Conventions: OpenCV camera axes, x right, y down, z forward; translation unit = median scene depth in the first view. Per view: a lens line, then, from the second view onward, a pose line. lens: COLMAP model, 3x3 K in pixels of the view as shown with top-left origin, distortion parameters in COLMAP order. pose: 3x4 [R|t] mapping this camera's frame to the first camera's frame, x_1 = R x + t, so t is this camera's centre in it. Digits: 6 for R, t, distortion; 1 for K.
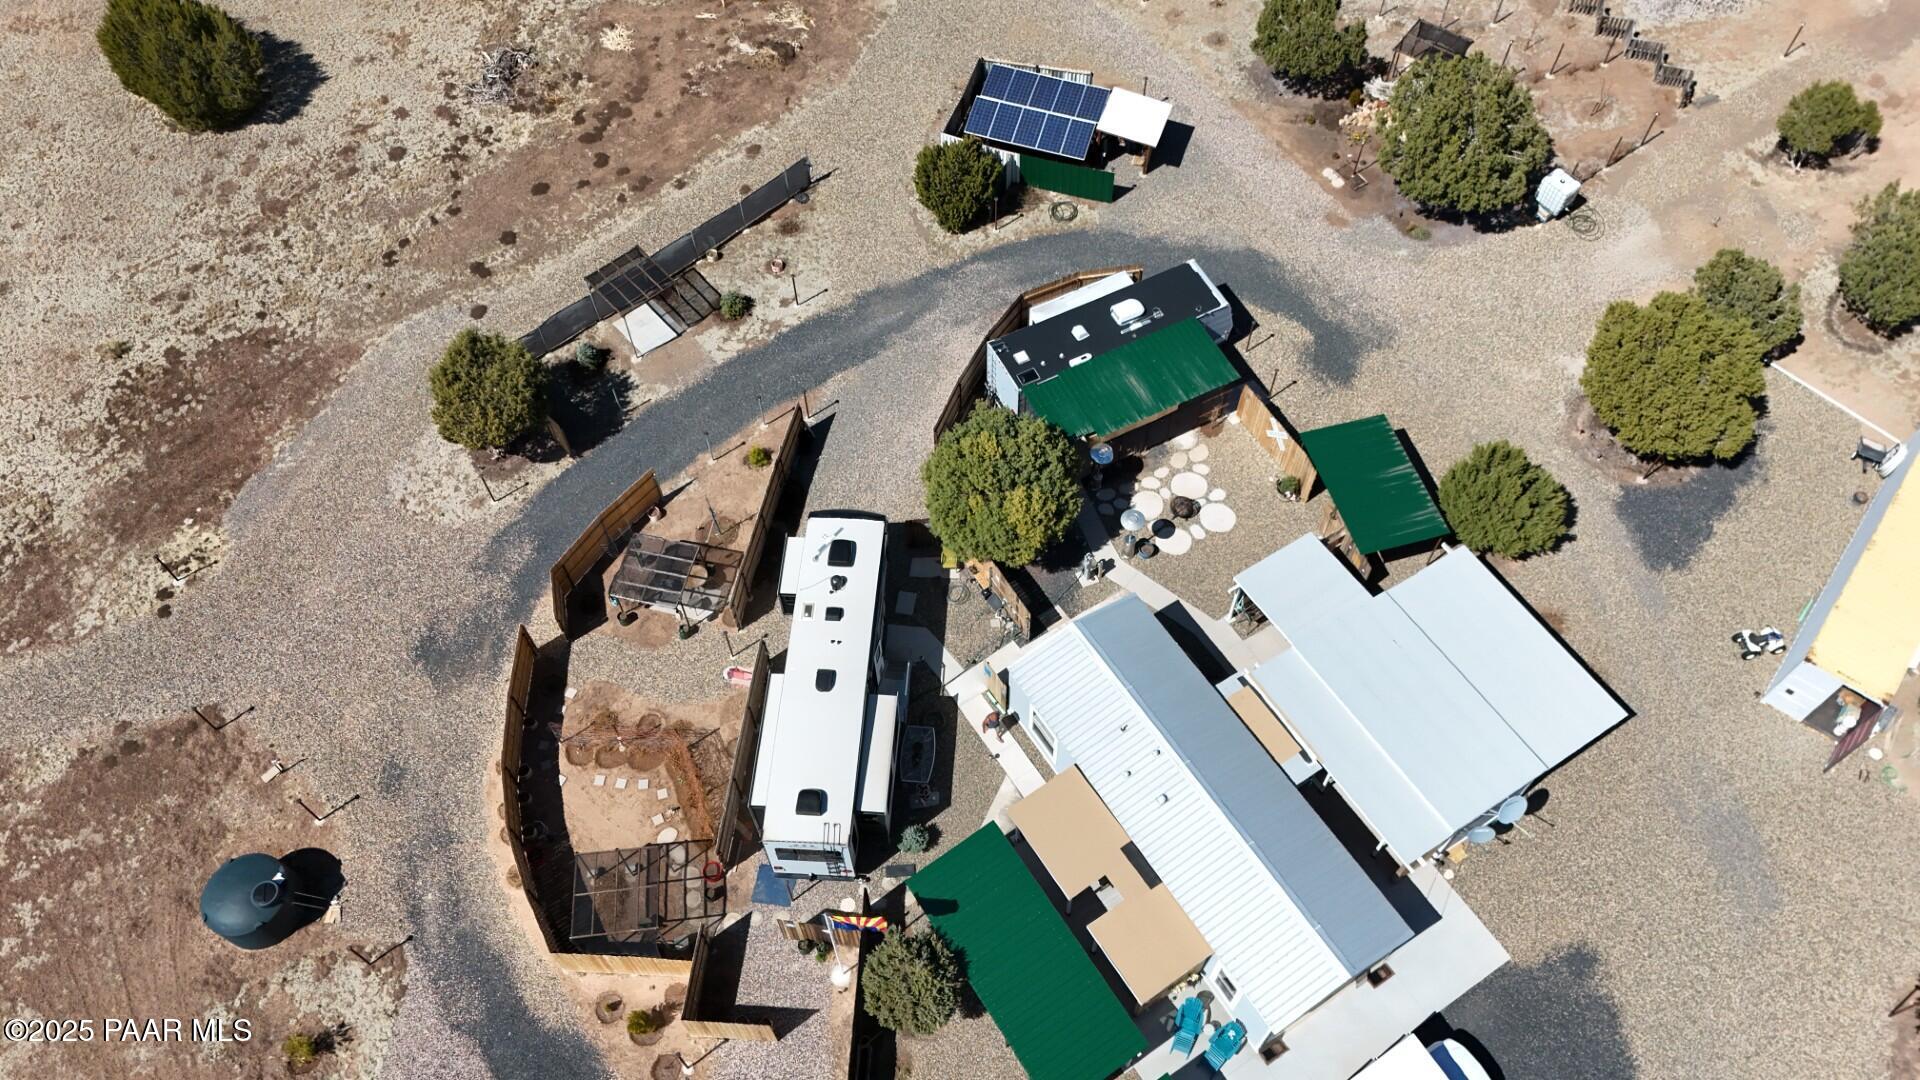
lens RADIAL K [[1409.9, 0, 961.3], [0, 1409.9, 533.2], [0, 0, 1]] dist [0.072518, -0.068255]
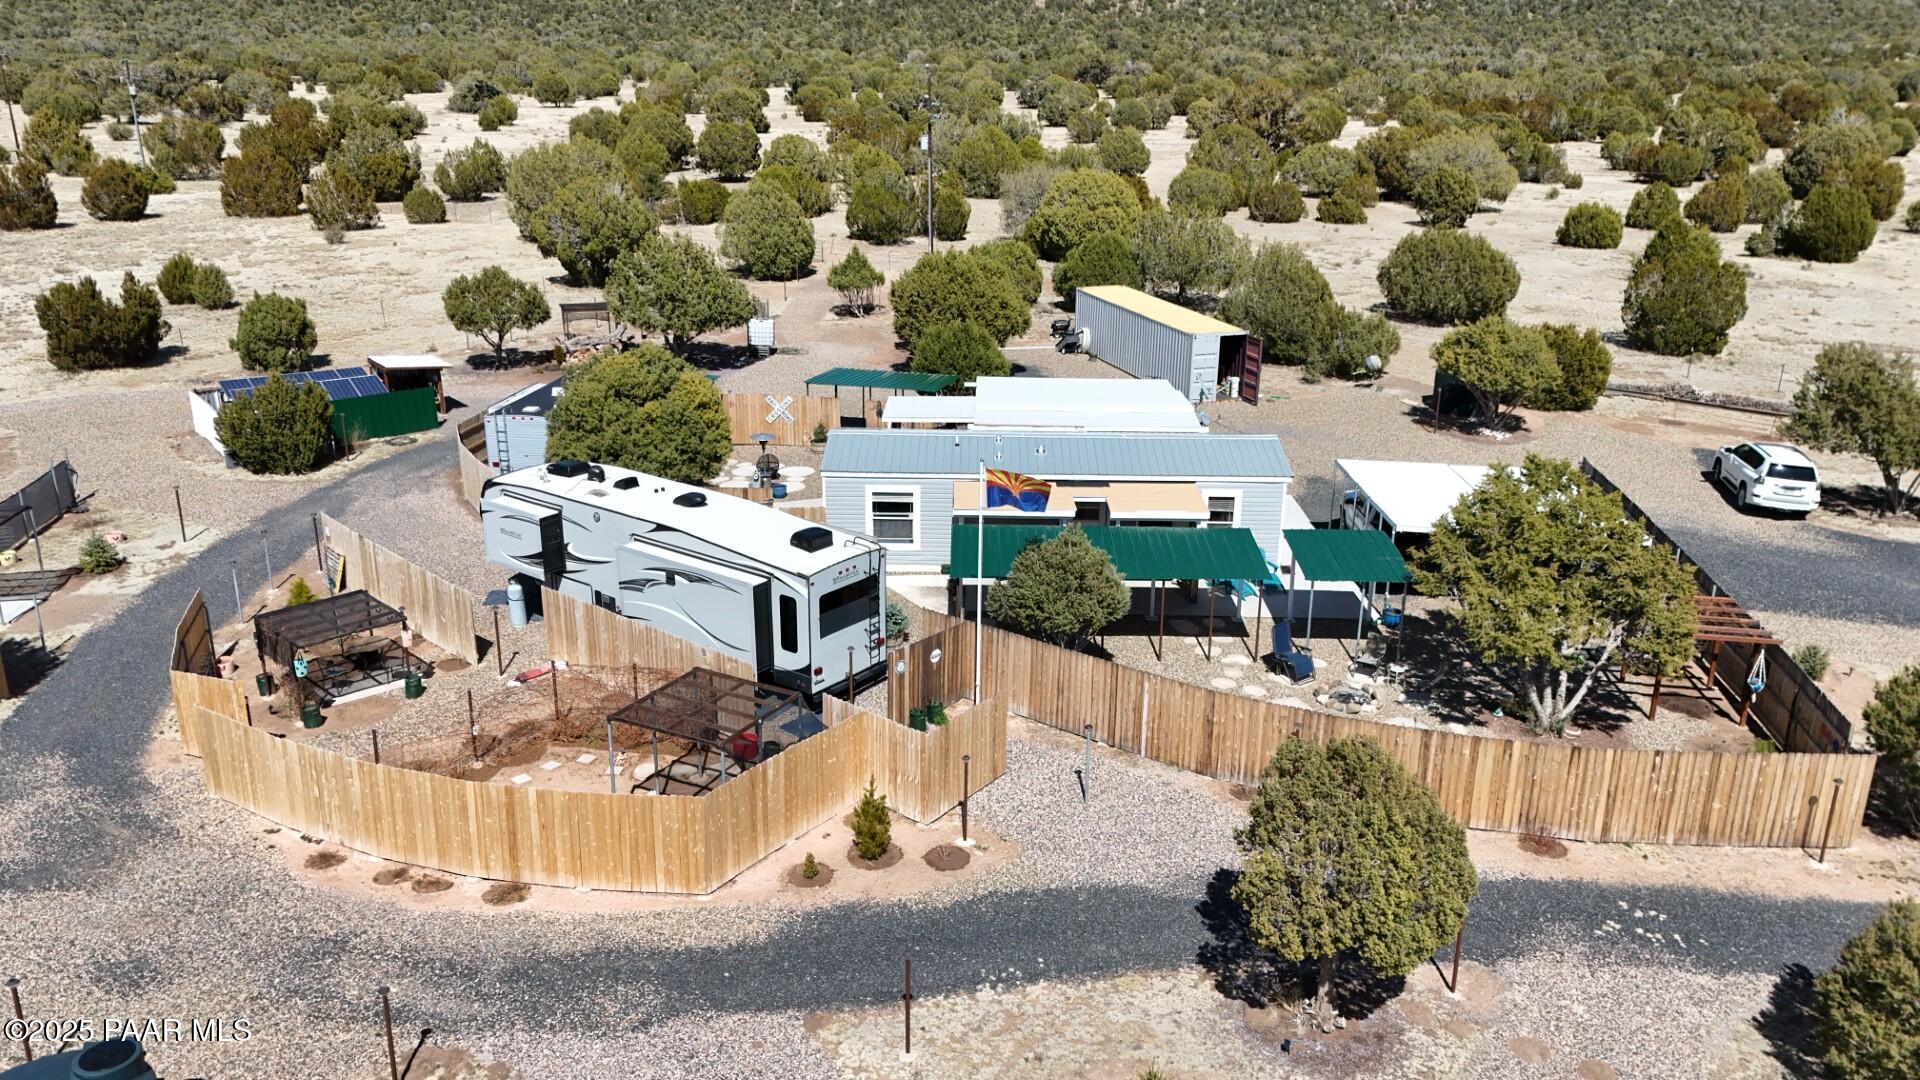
lens RADIAL K [[1409.9, 0, 962.9], [0, 1409.9, 538.6], [0, 0, 1]] dist [0.072518, -0.068255]
pose [[0.554731, -0.243979, 0.795454, -0.562696], [0.696984, 0.658400, -0.284118, 0.390738], [-0.454408, 0.712028, 0.535284, 0.464488]]
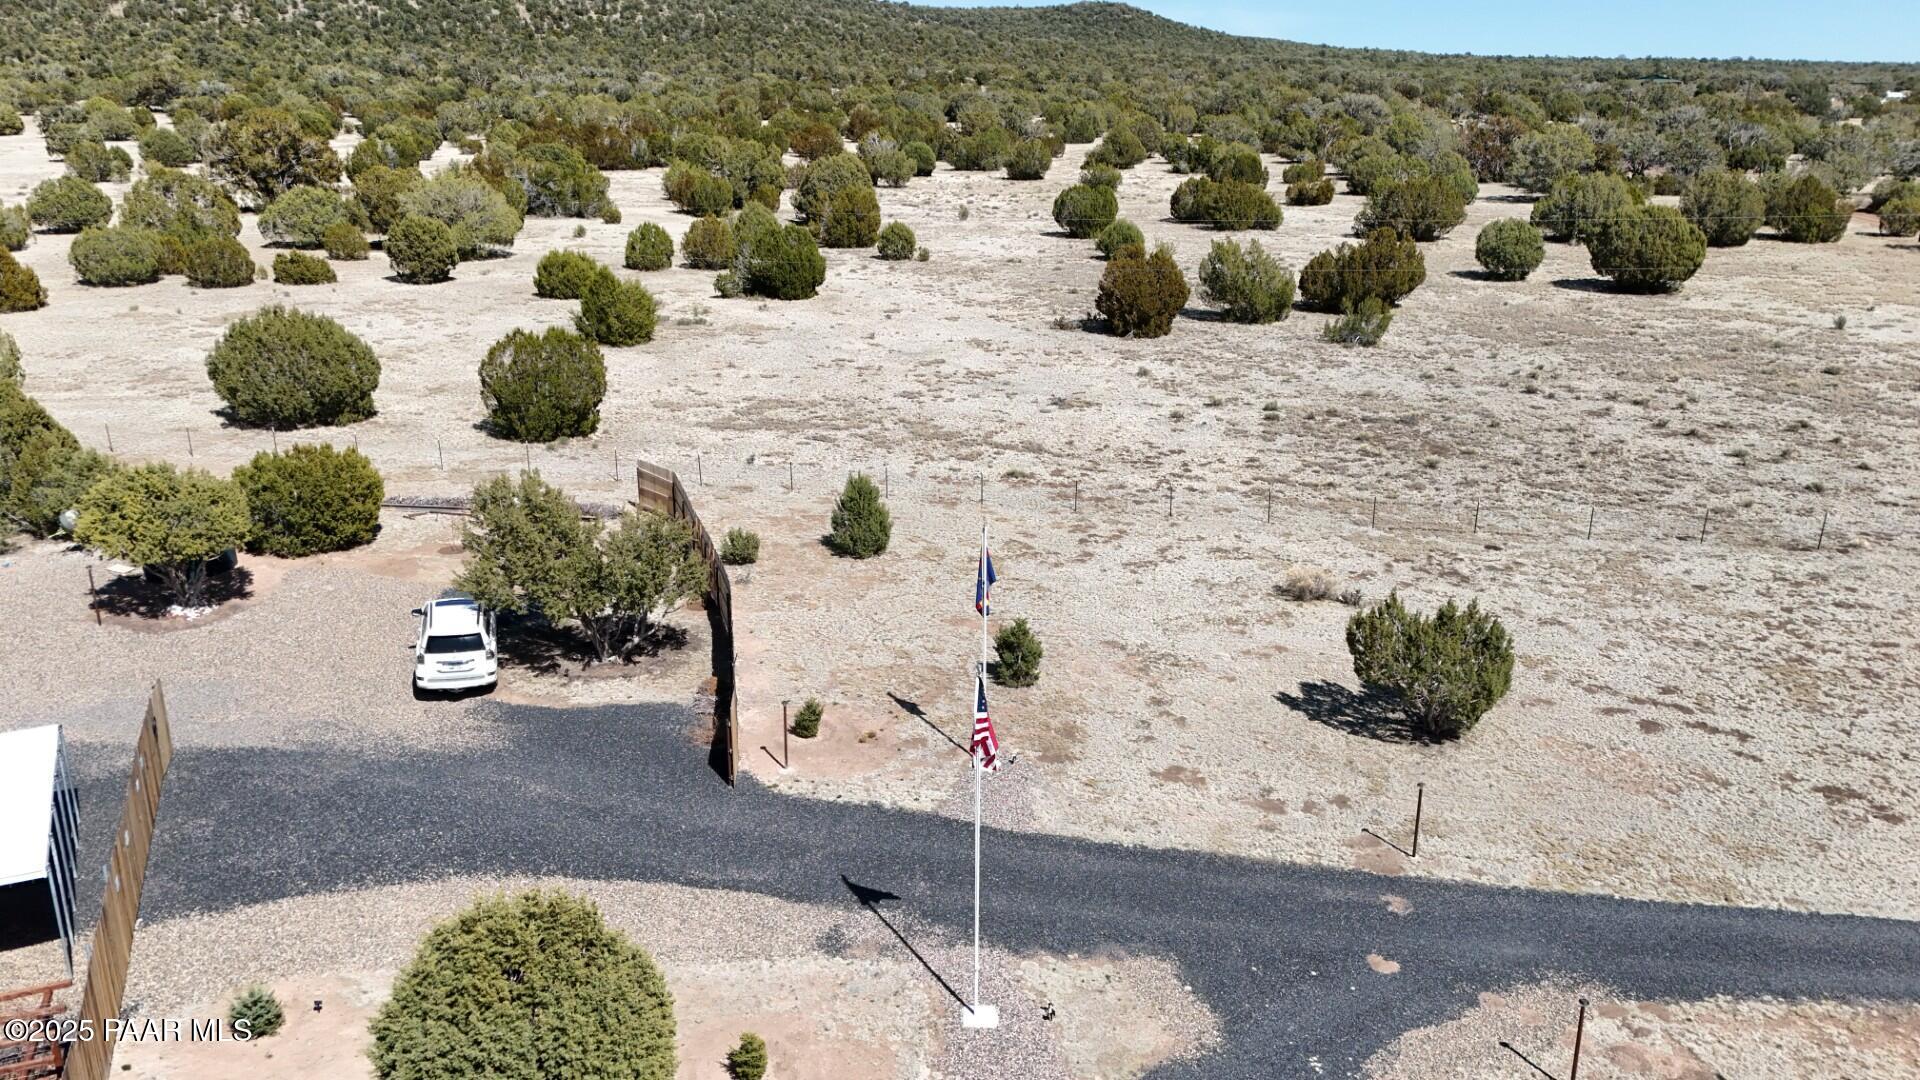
lens RADIAL K [[1409.9, 0, 961.8], [0, 1409.9, 535.5], [0, 0, 1]] dist [0.072518, -0.068255]
pose [[0.053901, -0.286164, 0.956663, -0.214186], [0.845694, 0.522492, 0.108643, 0.582310], [-0.530939, 0.803189, 0.270170, 0.301009]]
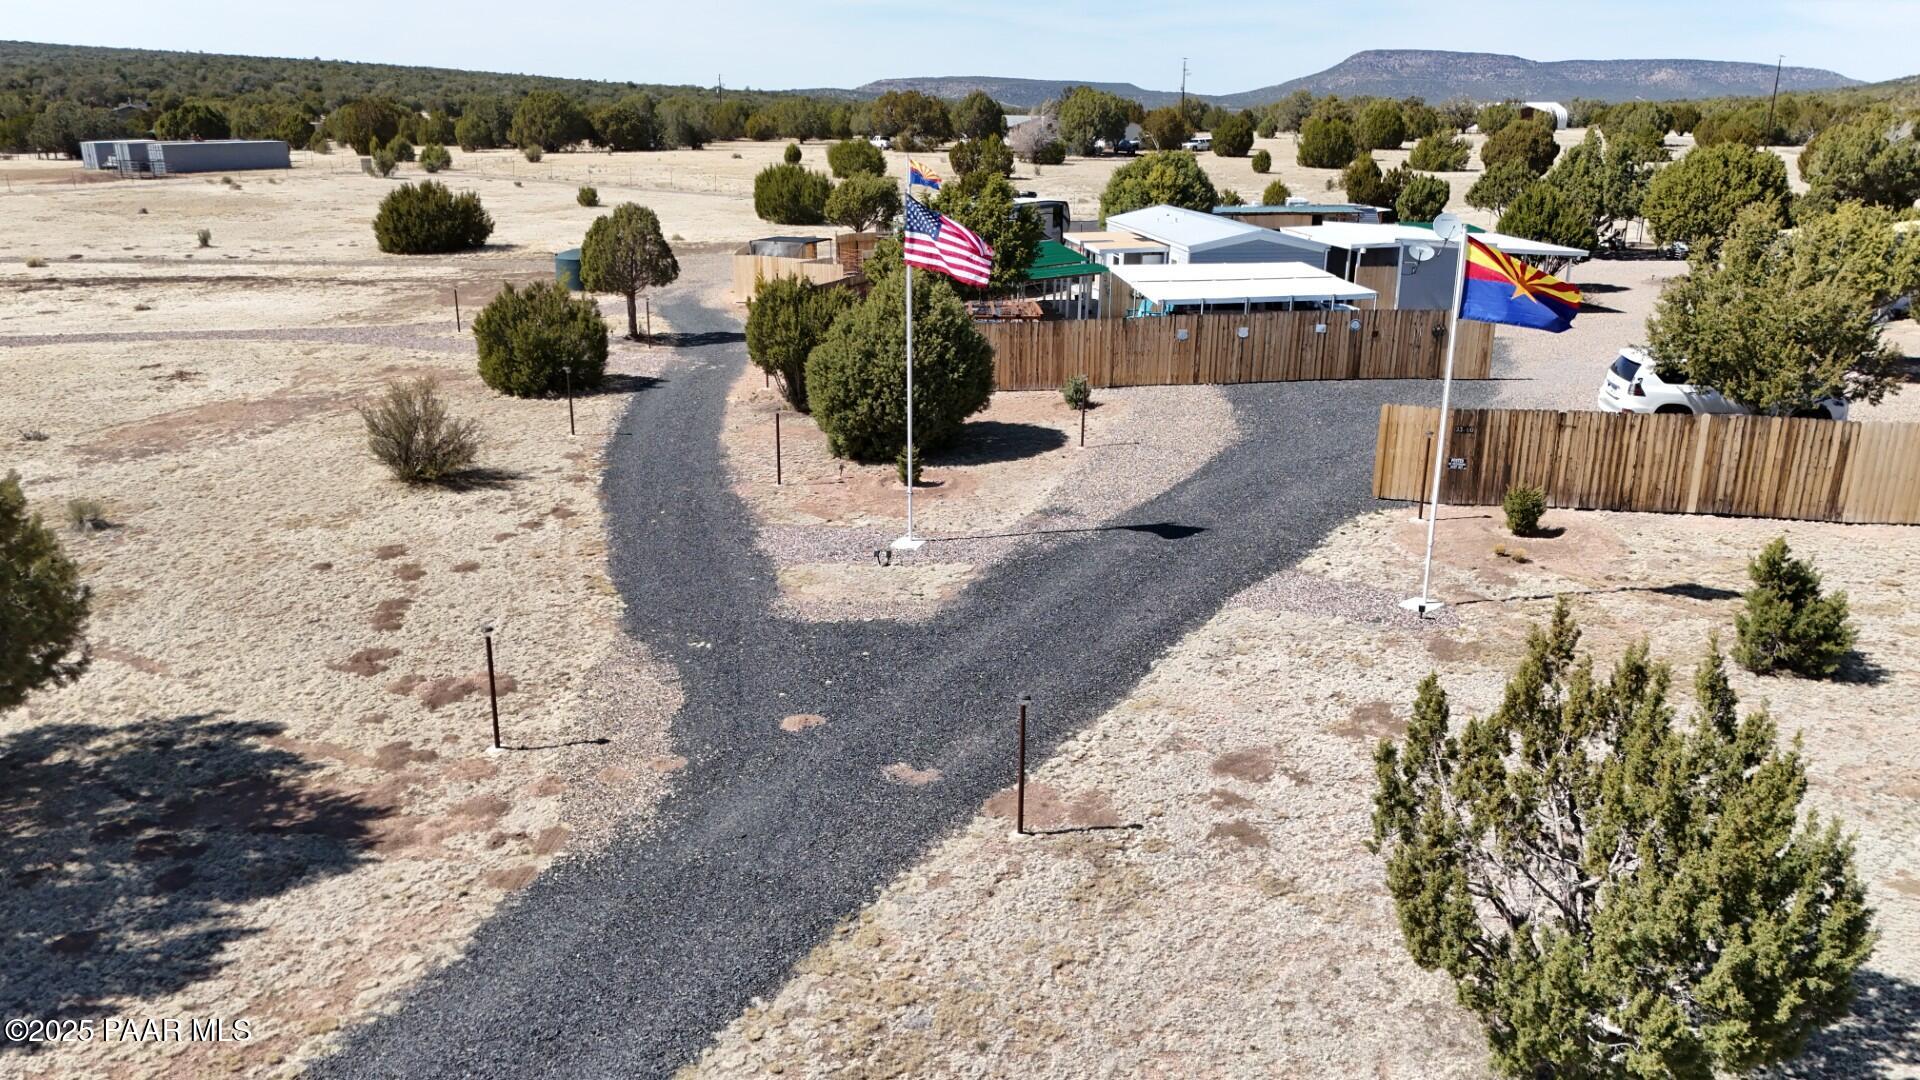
lens RADIAL K [[1409.9, 0, 965.0], [0, 1409.9, 534.5], [0, 0, 1]] dist [0.072518, -0.068255]
pose [[0.899990, 0.142891, -0.411827, 0.461603], [-0.378612, 0.724450, -0.576043, 1.032771], [0.216037, 0.674355, 0.706097, 0.191819]]
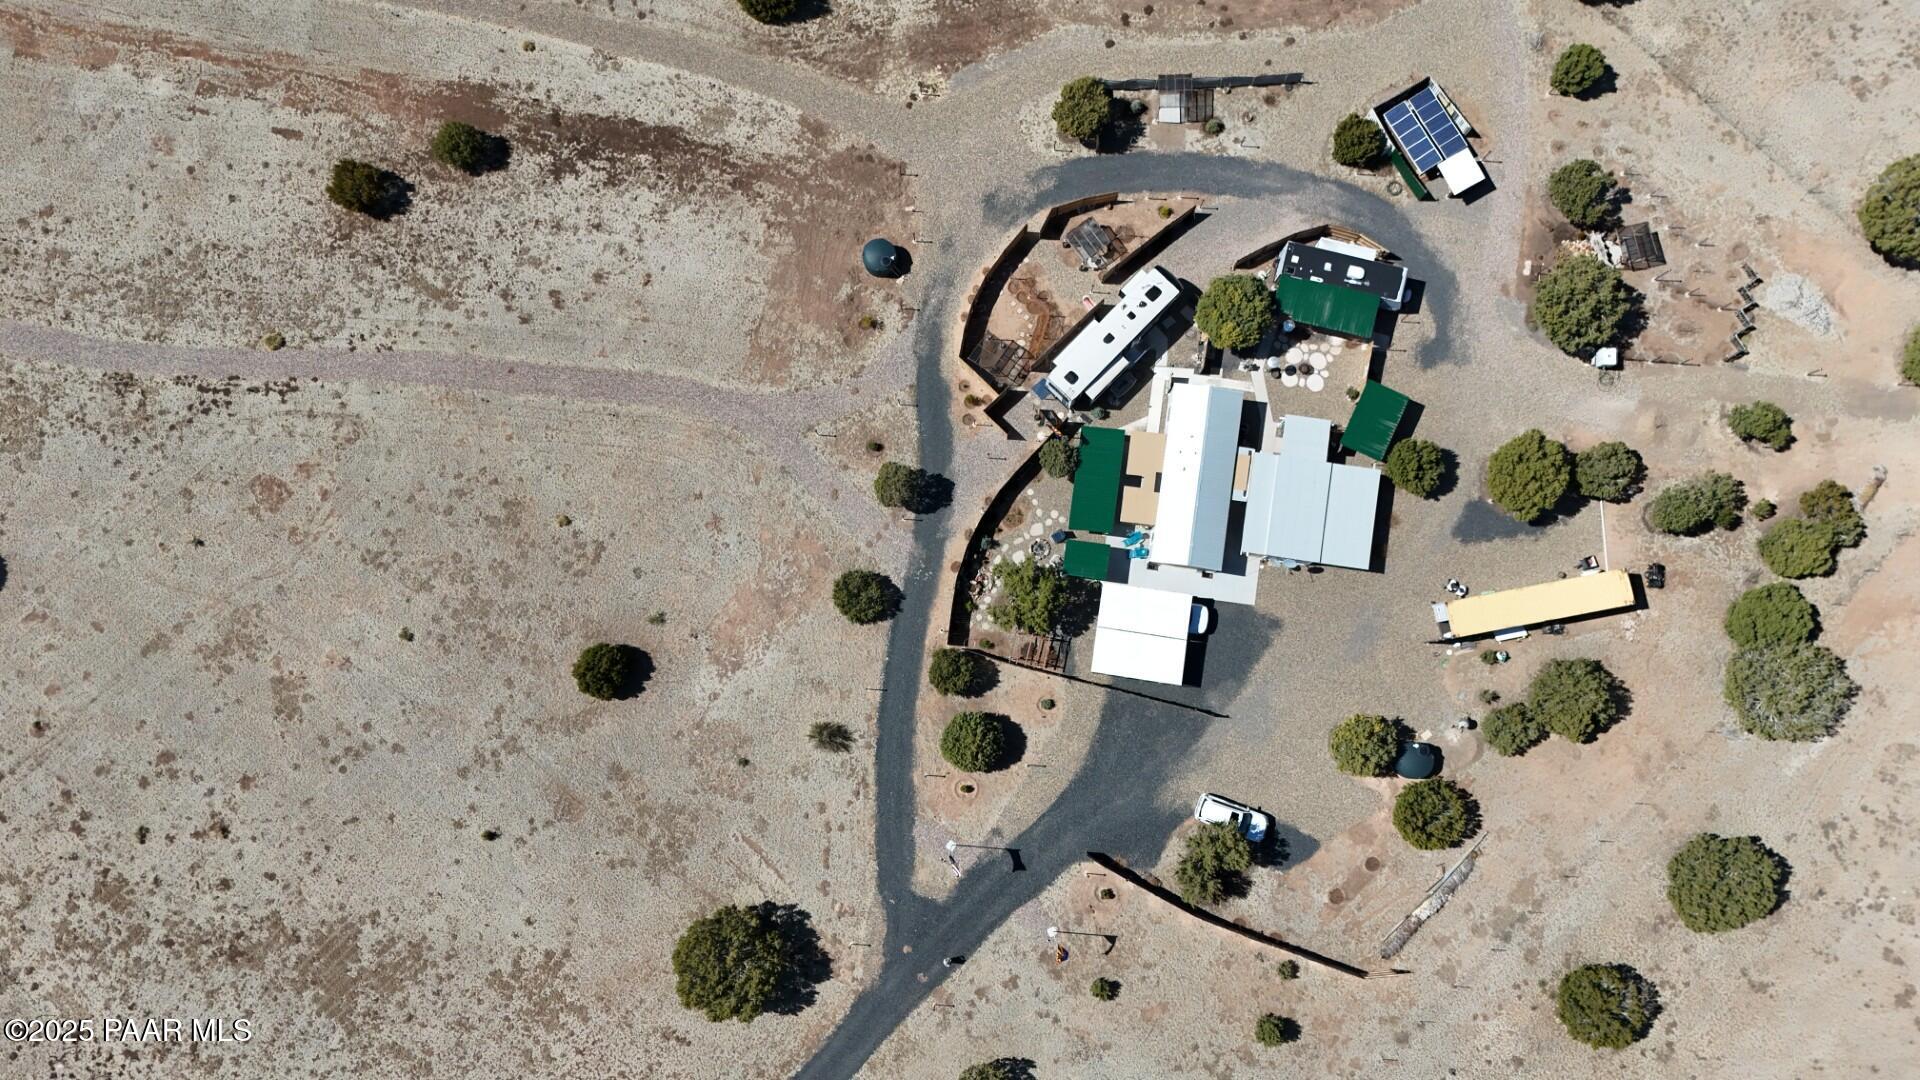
lens RADIAL K [[1409.9, 0, 962.2], [0, 1409.9, 534.4], [0, 0, 1]] dist [0.072518, -0.068255]
pose [[0.757215, 0.648584, -0.077233, 0.097062], [-0.548758, 0.695842, 0.463324, -0.544927], [0.354246, -0.308454, 0.882817, -1.099143]]
